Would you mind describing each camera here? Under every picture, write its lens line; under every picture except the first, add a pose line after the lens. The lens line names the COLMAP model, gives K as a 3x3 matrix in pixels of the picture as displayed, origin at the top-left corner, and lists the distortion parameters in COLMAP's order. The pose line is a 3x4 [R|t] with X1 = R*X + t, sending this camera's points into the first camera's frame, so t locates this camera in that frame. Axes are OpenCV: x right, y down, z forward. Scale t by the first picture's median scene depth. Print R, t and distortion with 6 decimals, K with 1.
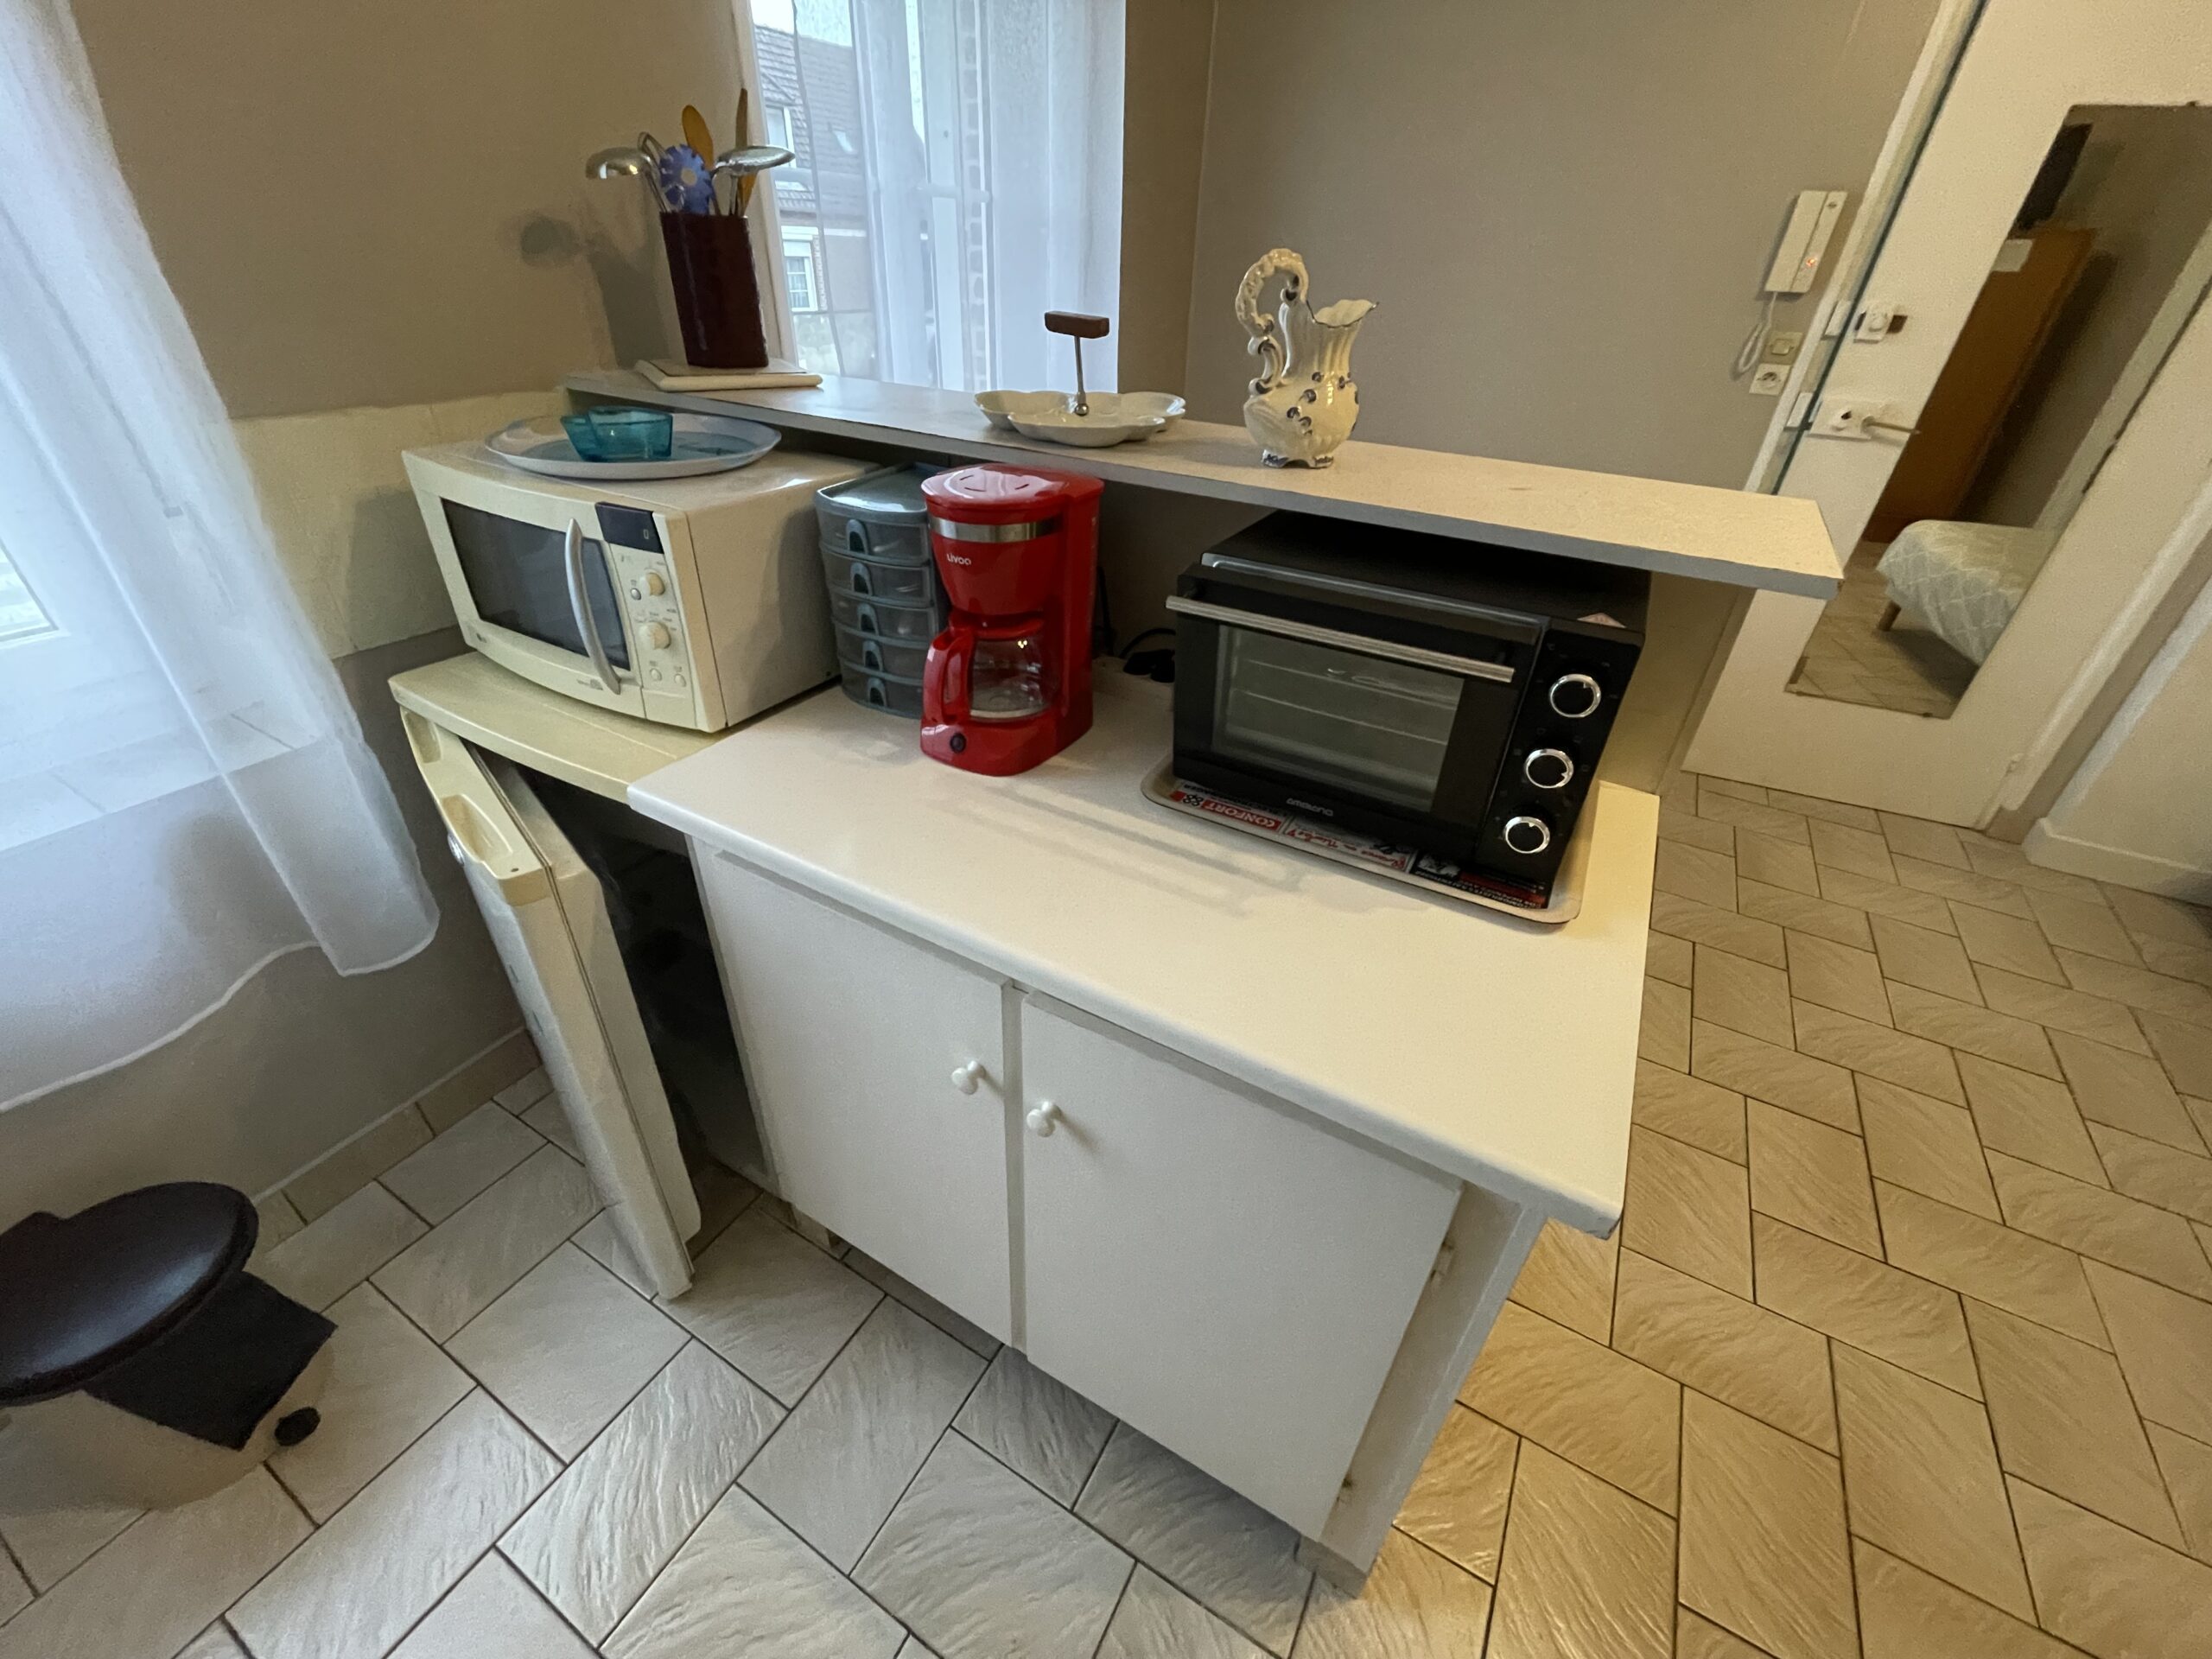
lens RADIAL K [[894.9, 0, 1104.8], [0, 894.9, 825.2], [0, 0, 1]] dist [-0.002259, -0.000772]
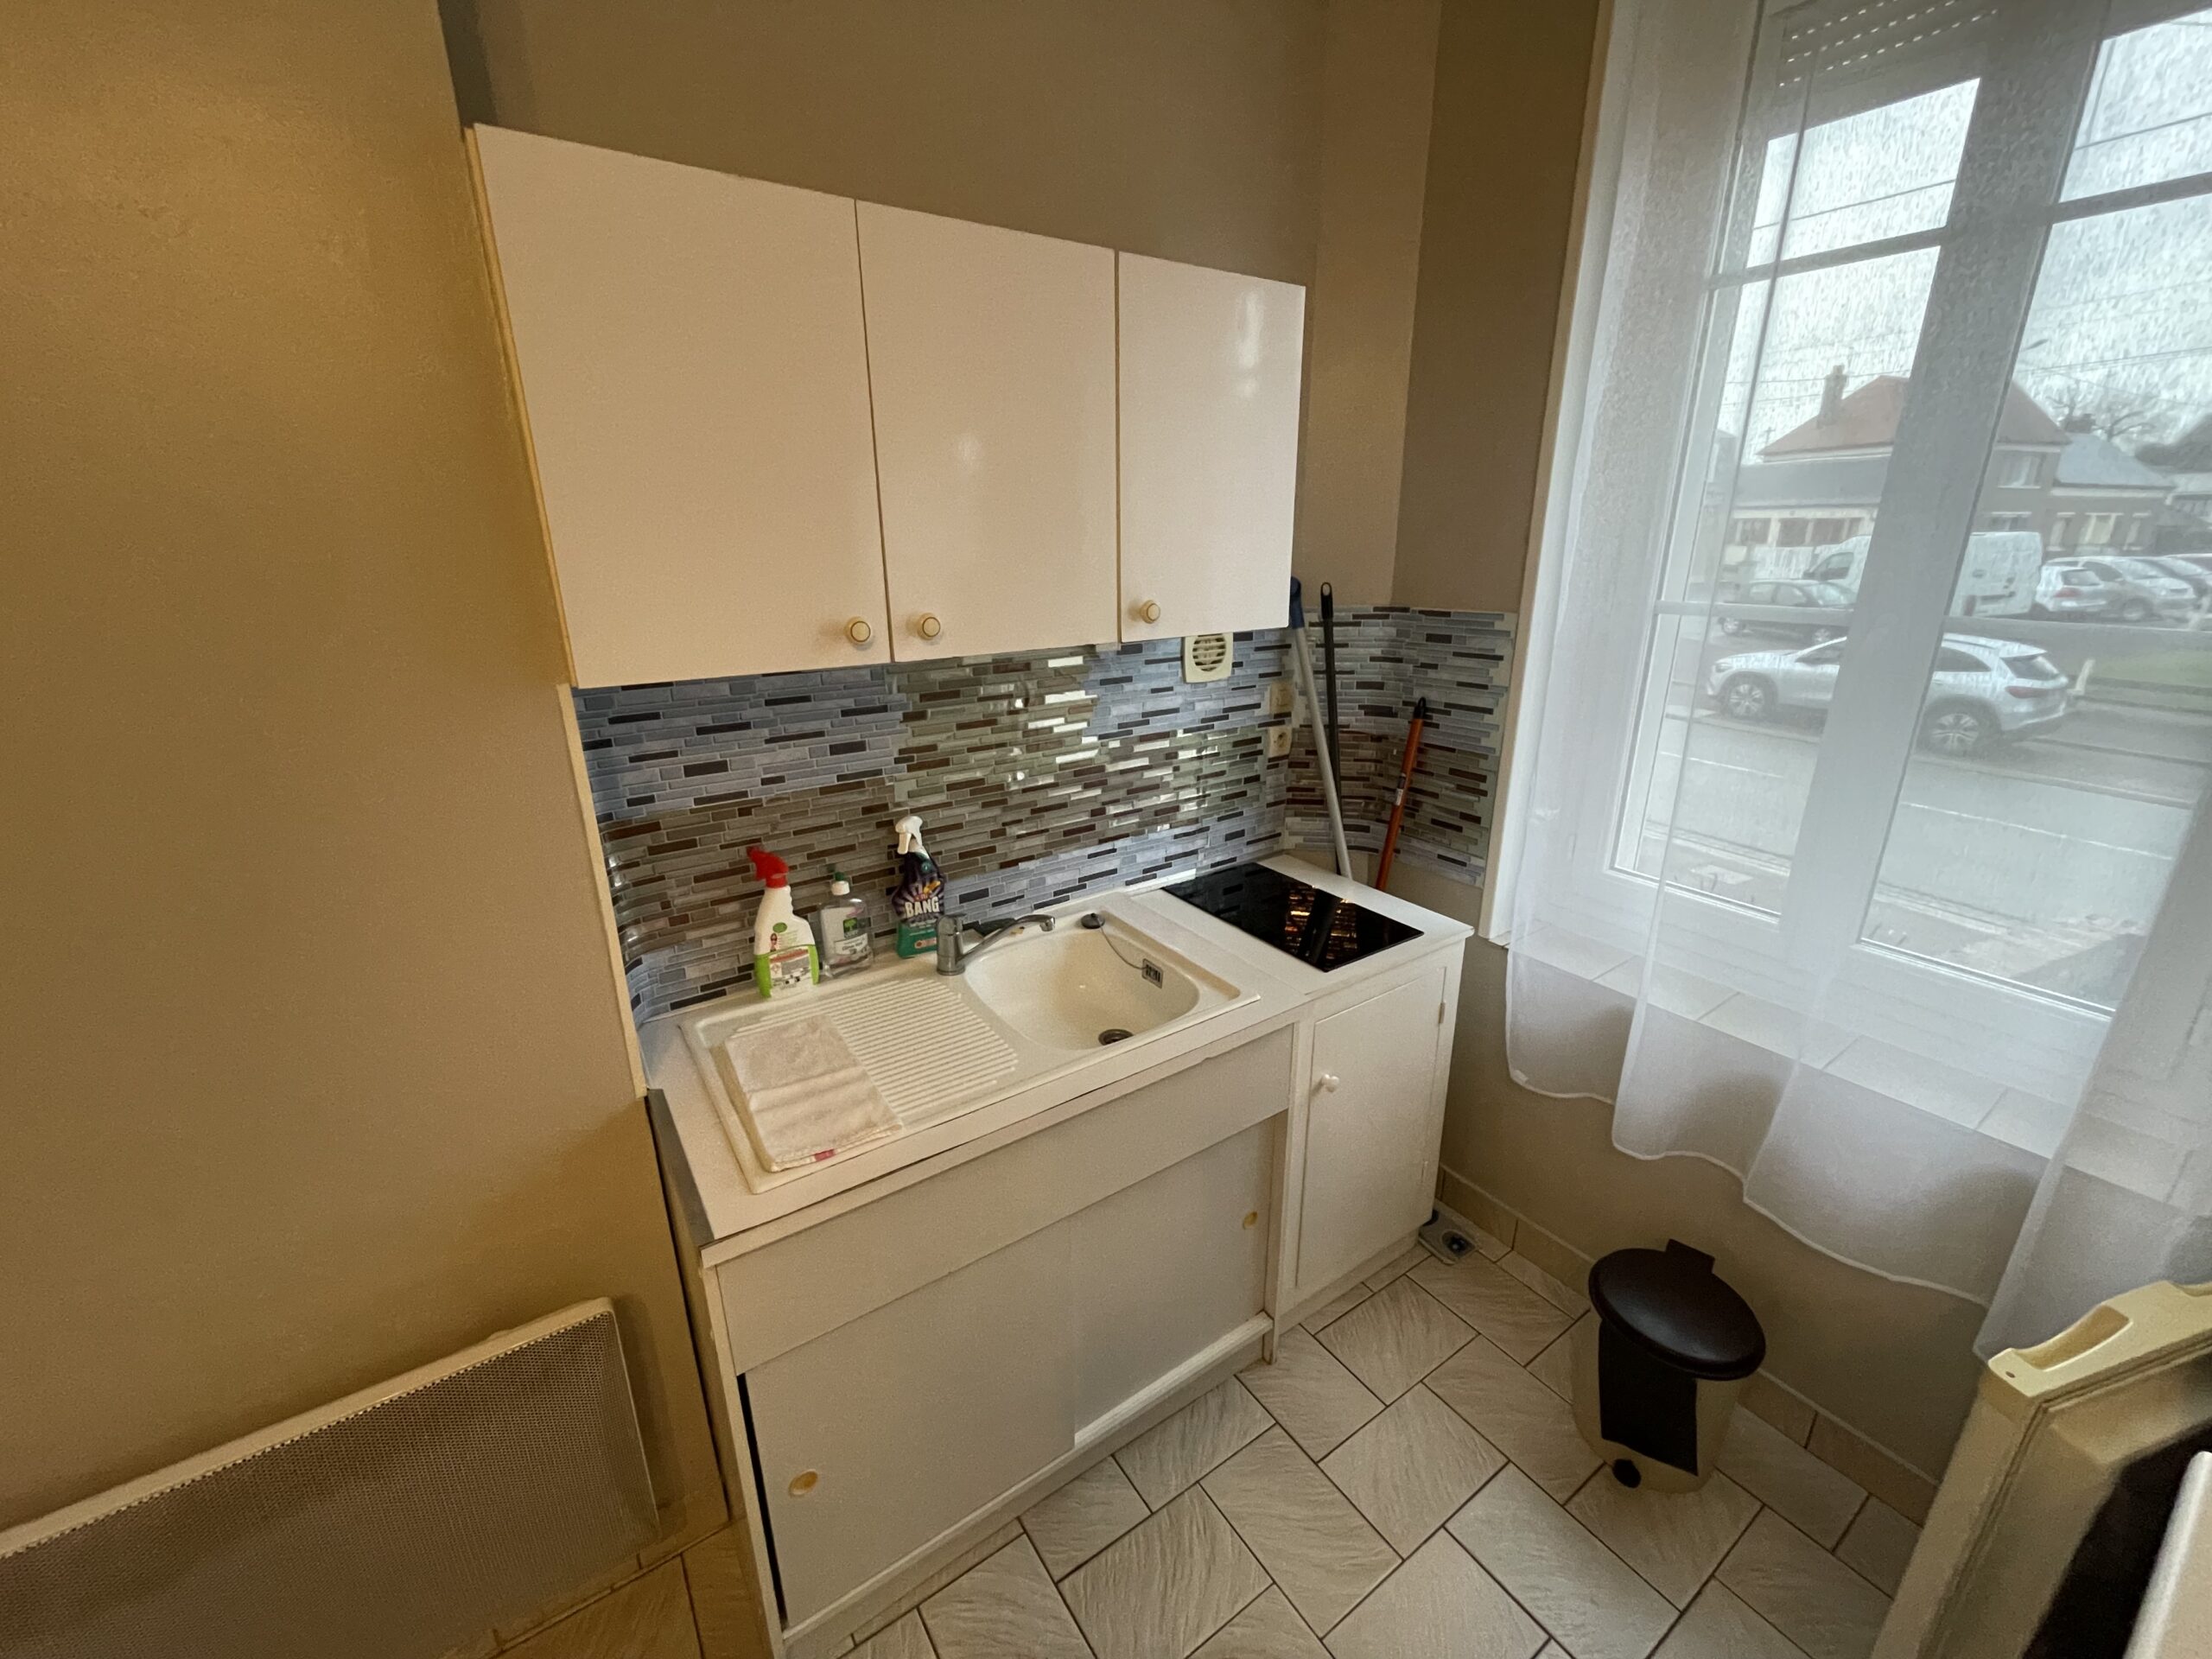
lens RADIAL K [[894.9, 0, 1104.8], [0, 894.9, 825.2], [0, 0, 1]] dist [-0.002259, -0.000772]
pose [[-0.436189, 0.243870, -0.866179, 0.371455], [-0.494346, 0.739373, 0.457110, -0.280092], [0.751905, 0.627579, -0.201950, 0.064307]]
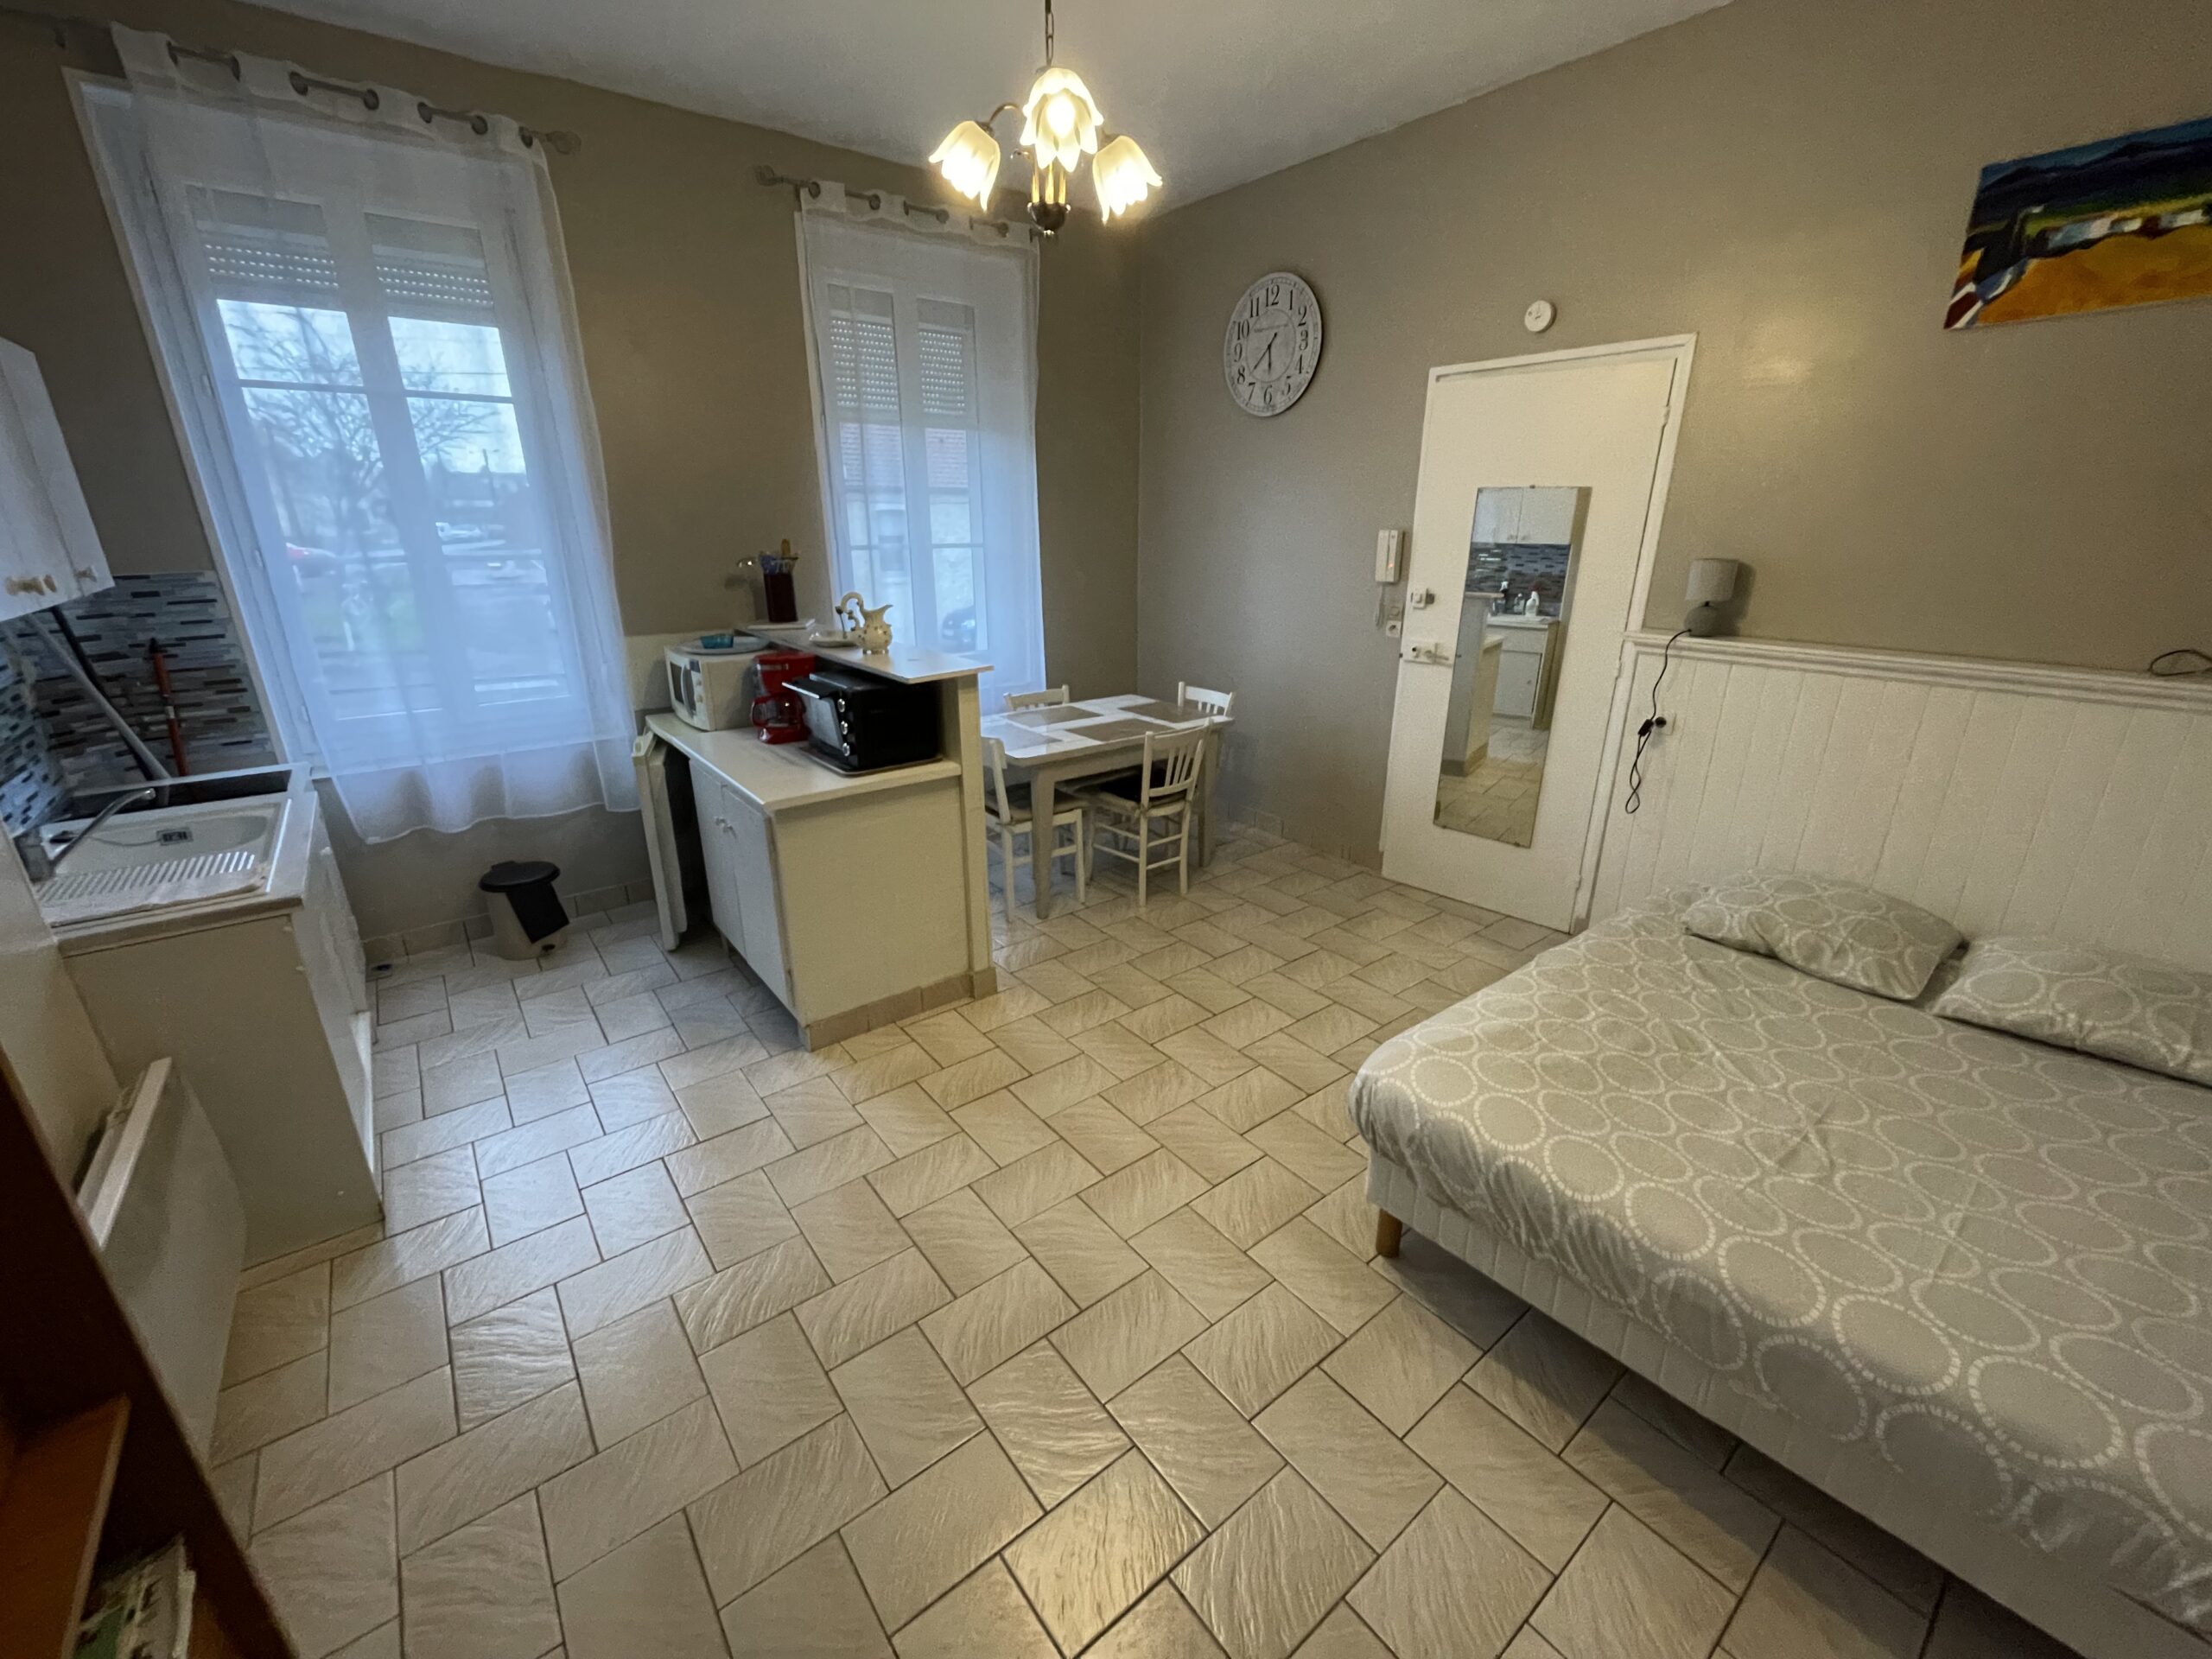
lens RADIAL K [[894.9, 0, 1104.8], [0, 894.9, 825.2], [0, 0, 1]] dist [-0.002259, -0.000772]
pose [[0.927048, 0.087259, -0.364648, 1.878309], [-0.172290, 0.962924, -0.207589, 0.584204], [0.333014, 0.255270, 0.907711, -1.201784]]
